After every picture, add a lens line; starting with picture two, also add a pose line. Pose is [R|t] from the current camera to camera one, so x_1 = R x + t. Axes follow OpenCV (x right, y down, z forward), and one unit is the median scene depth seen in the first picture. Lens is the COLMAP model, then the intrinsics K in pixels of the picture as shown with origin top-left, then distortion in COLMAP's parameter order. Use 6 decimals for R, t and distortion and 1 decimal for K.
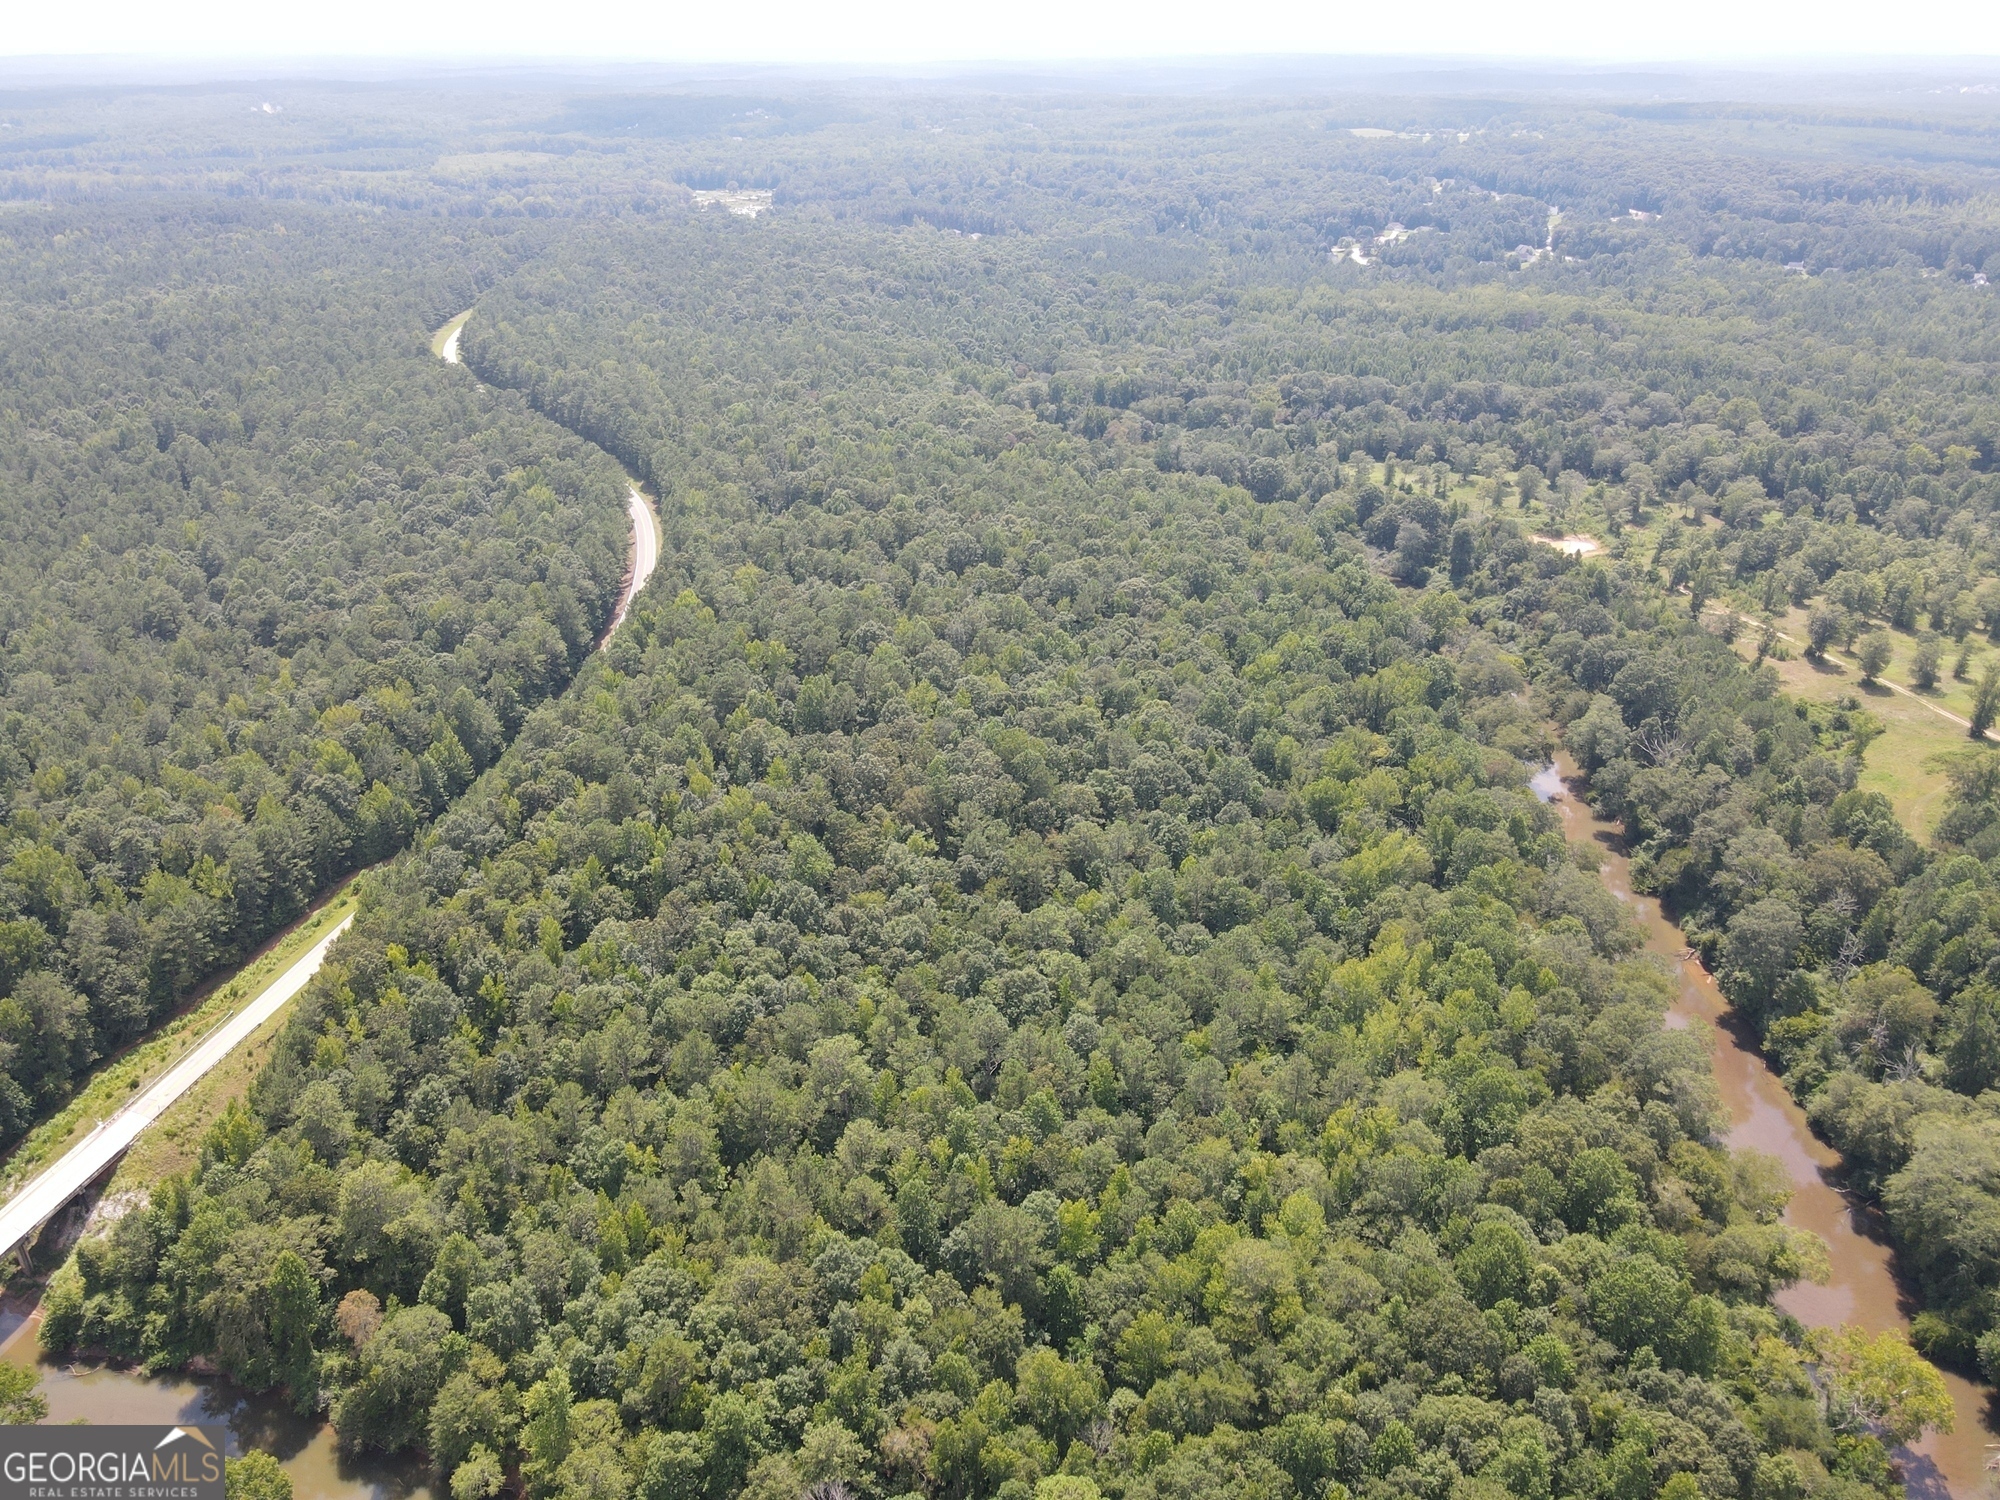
lens RADIAL K [[1416.9, 0, 1001.5], [0, 1416.9, 741.0], [0, 0, 1]] dist [0.010071, 0.021963]
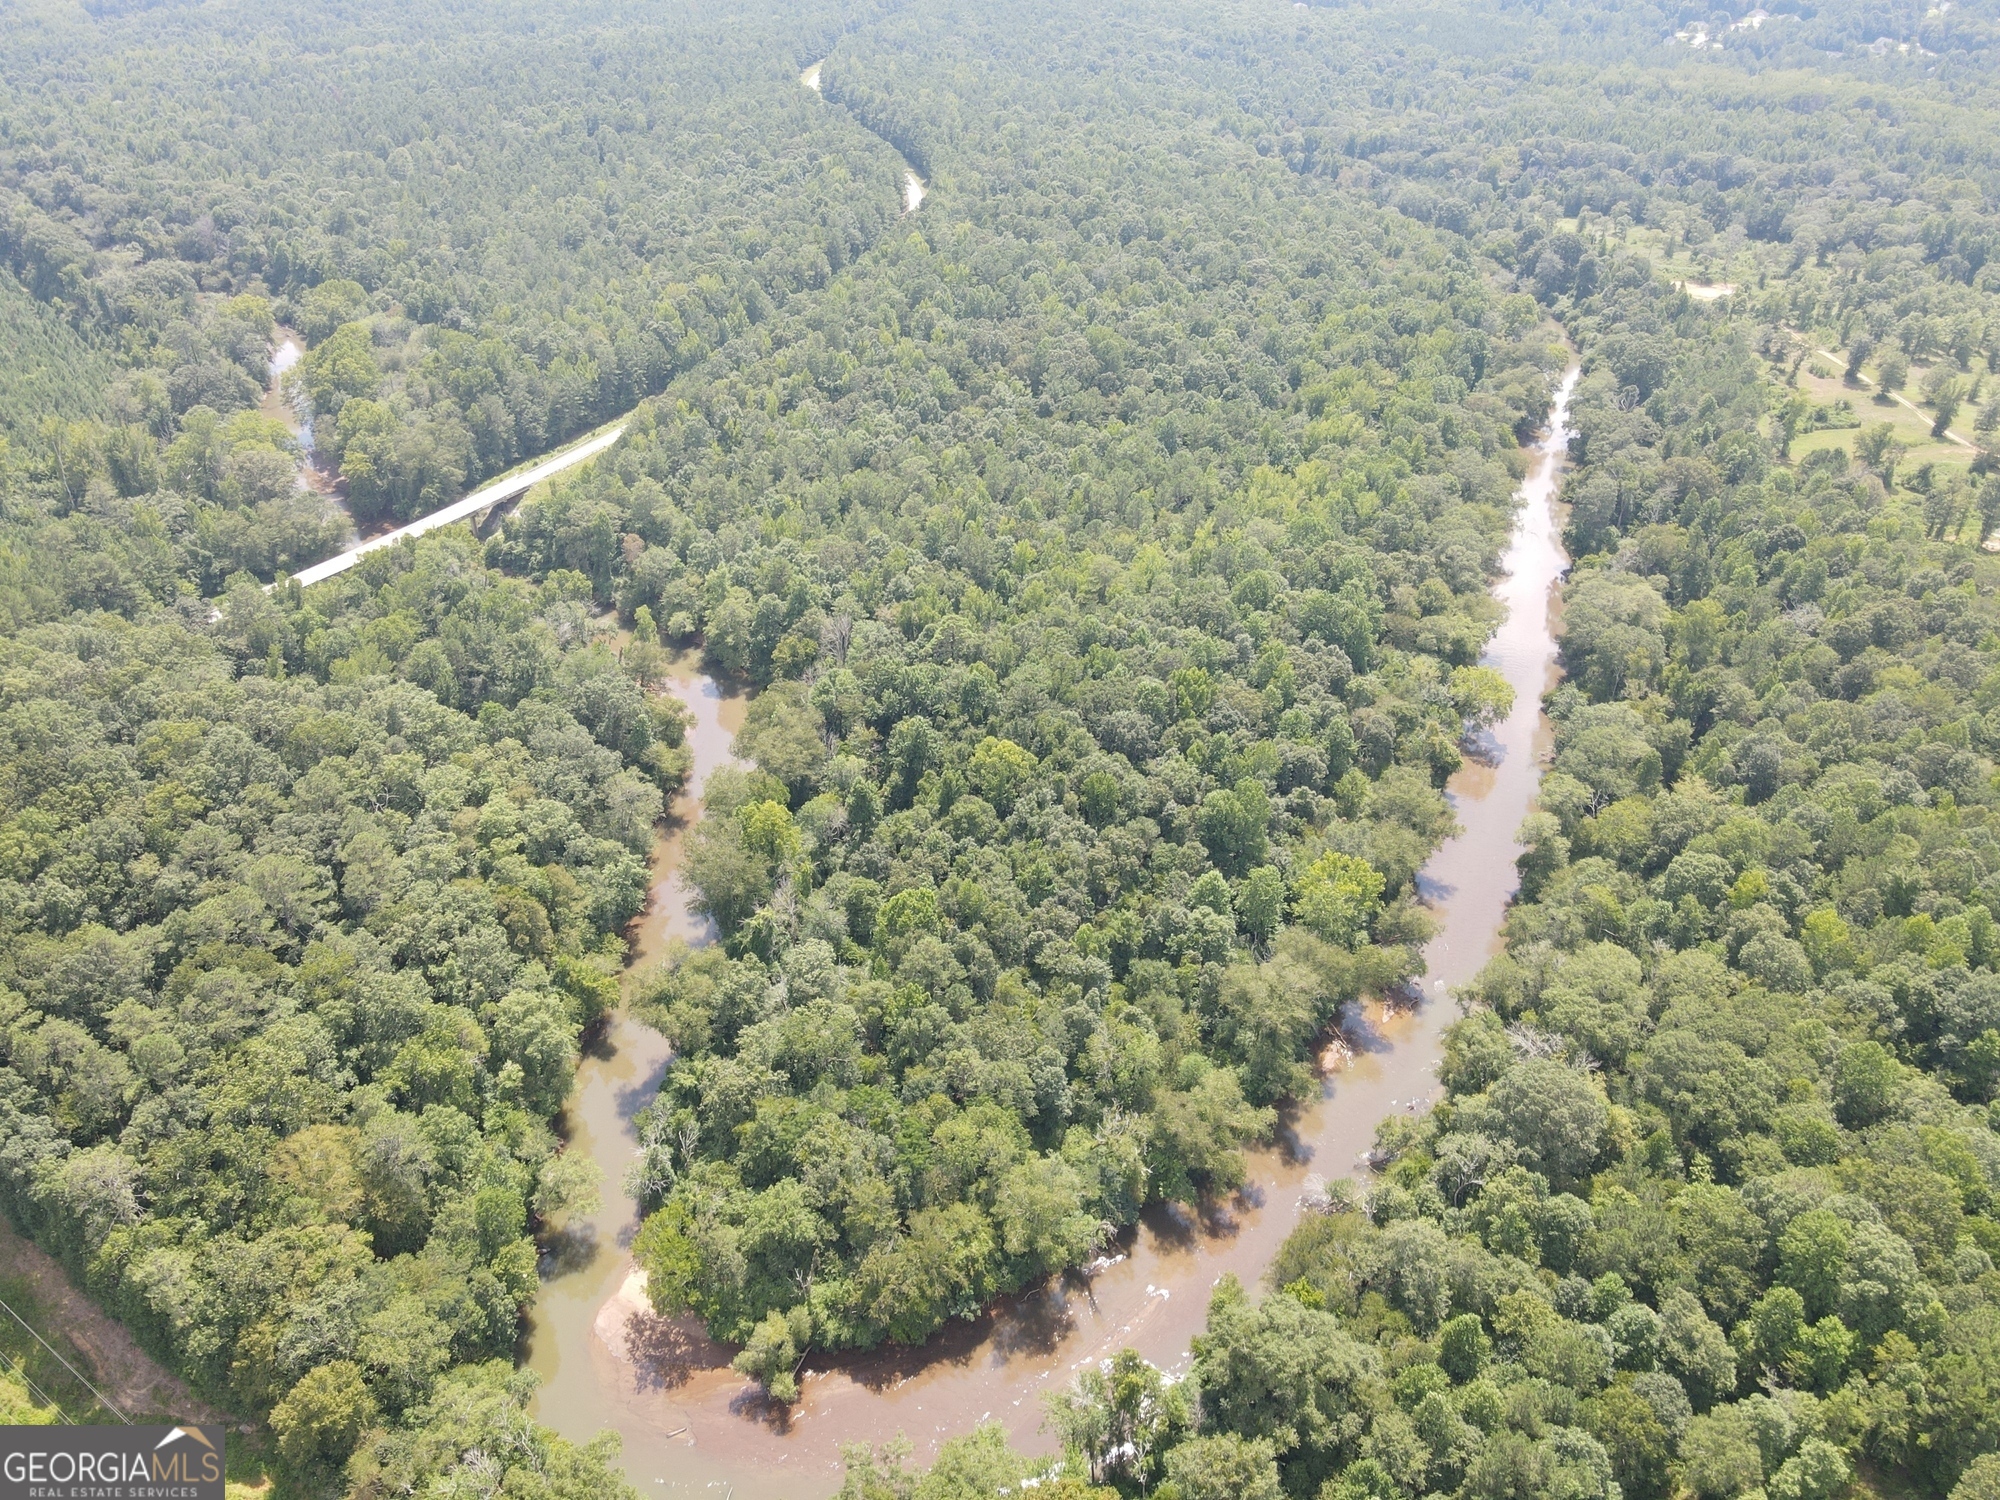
lens RADIAL K [[1416.9, 0, 1015.7], [0, 1416.9, 749.1], [0, 0, 1]] dist [0.010071, 0.021963]
pose [[0.964569, 0.148753, -0.217897, 0.236654], [-0.120622, 0.983168, 0.137225, 0.179213], [0.234642, -0.106080, 0.966276, -0.347795]]
